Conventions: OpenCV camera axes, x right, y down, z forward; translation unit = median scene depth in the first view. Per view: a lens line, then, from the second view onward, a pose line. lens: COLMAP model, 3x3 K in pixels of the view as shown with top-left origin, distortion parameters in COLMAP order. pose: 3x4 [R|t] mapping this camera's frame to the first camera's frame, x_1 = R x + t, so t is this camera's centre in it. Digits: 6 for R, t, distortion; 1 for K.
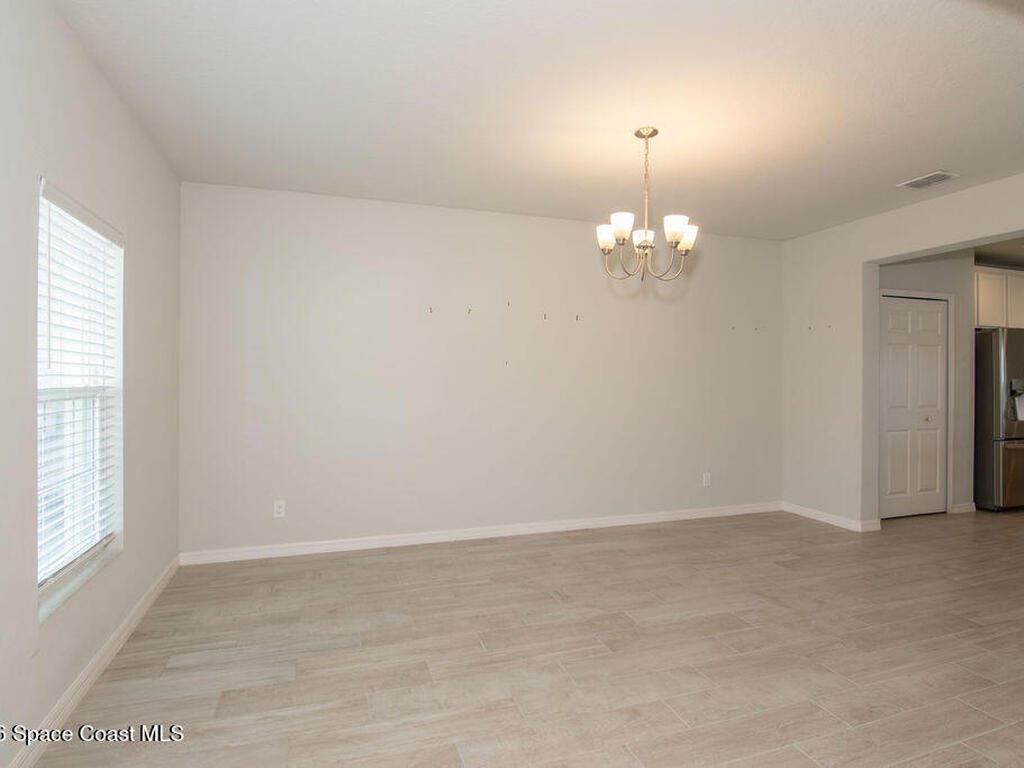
lens RADIAL K [[560.0, 0, 512.0], [0, 560.0, 374.8], [0, 0, 1]] dist [0.001209, -0.017863]
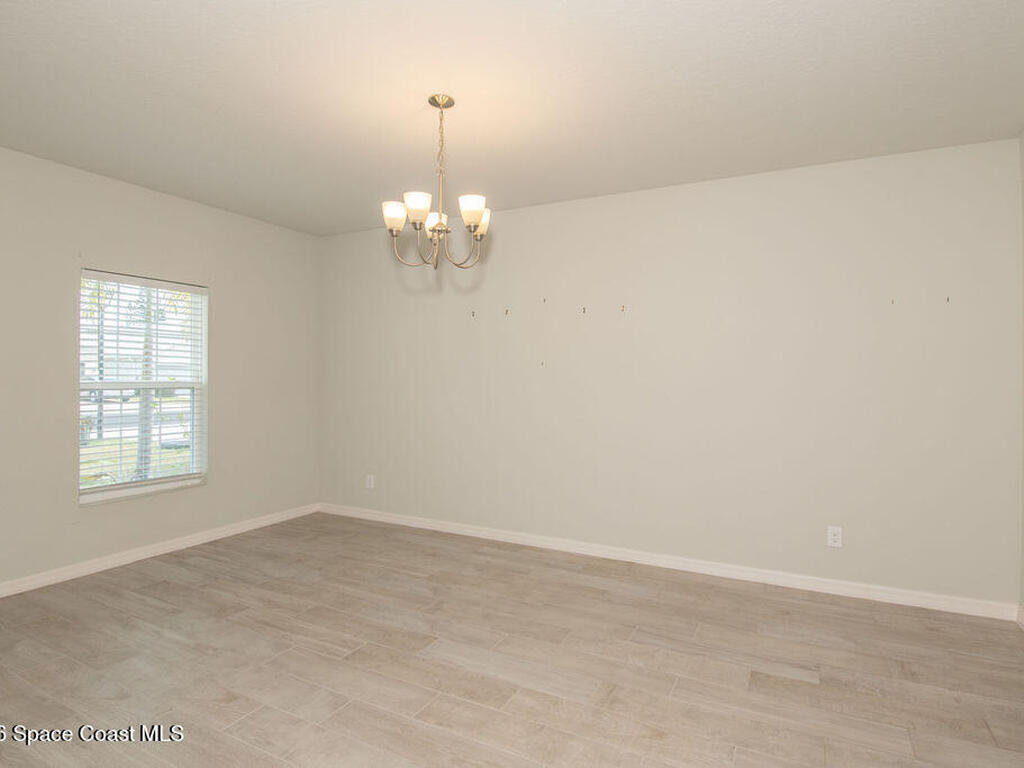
lens RADIAL K [[560.0, 0, 512.0], [0, 560.0, 374.8], [0, 0, 1]] dist [0.001209, -0.017863]
pose [[0.695158, 0.000622, -0.718857, 0.911263], [-0.001765, 0.999998, -0.000841, -0.002270], [0.718855, 0.001853, 0.695158, 0.444306]]
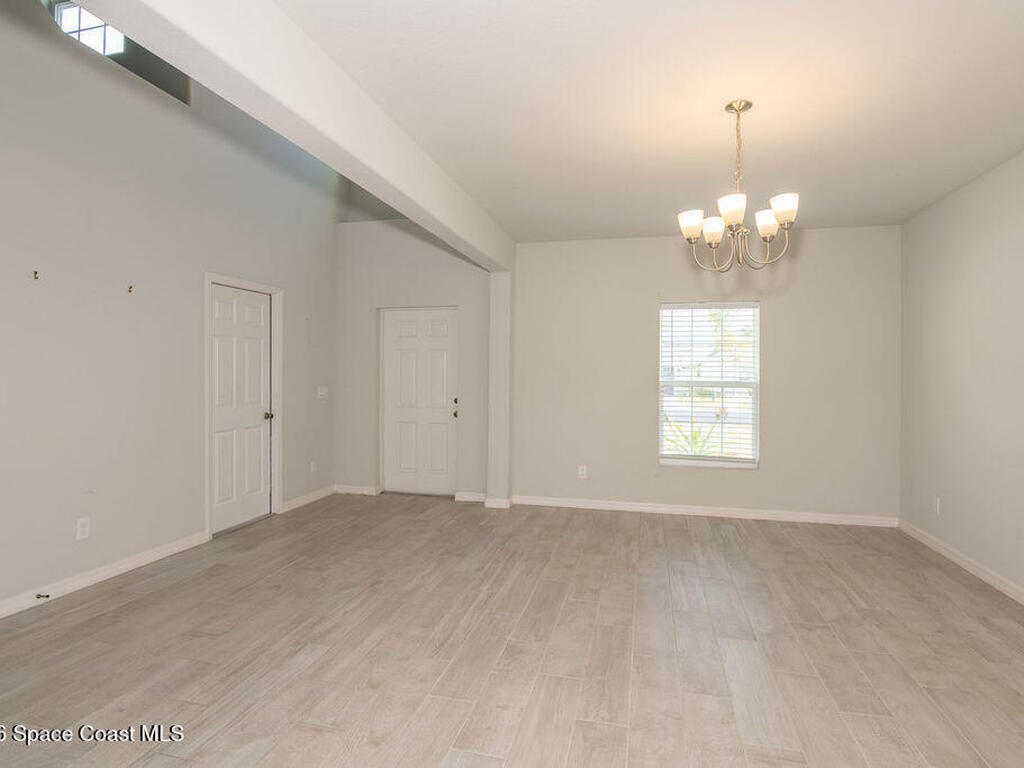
lens RADIAL K [[560.0, 0, 512.0], [0, 560.0, 374.8], [0, 0, 1]] dist [0.001209, -0.017863]
pose [[-0.530354, -0.003432, -0.847769, 1.142359], [-0.004197, 0.999990, -0.001423, -0.000422], [0.847766, 0.002803, -0.530363, 1.115233]]
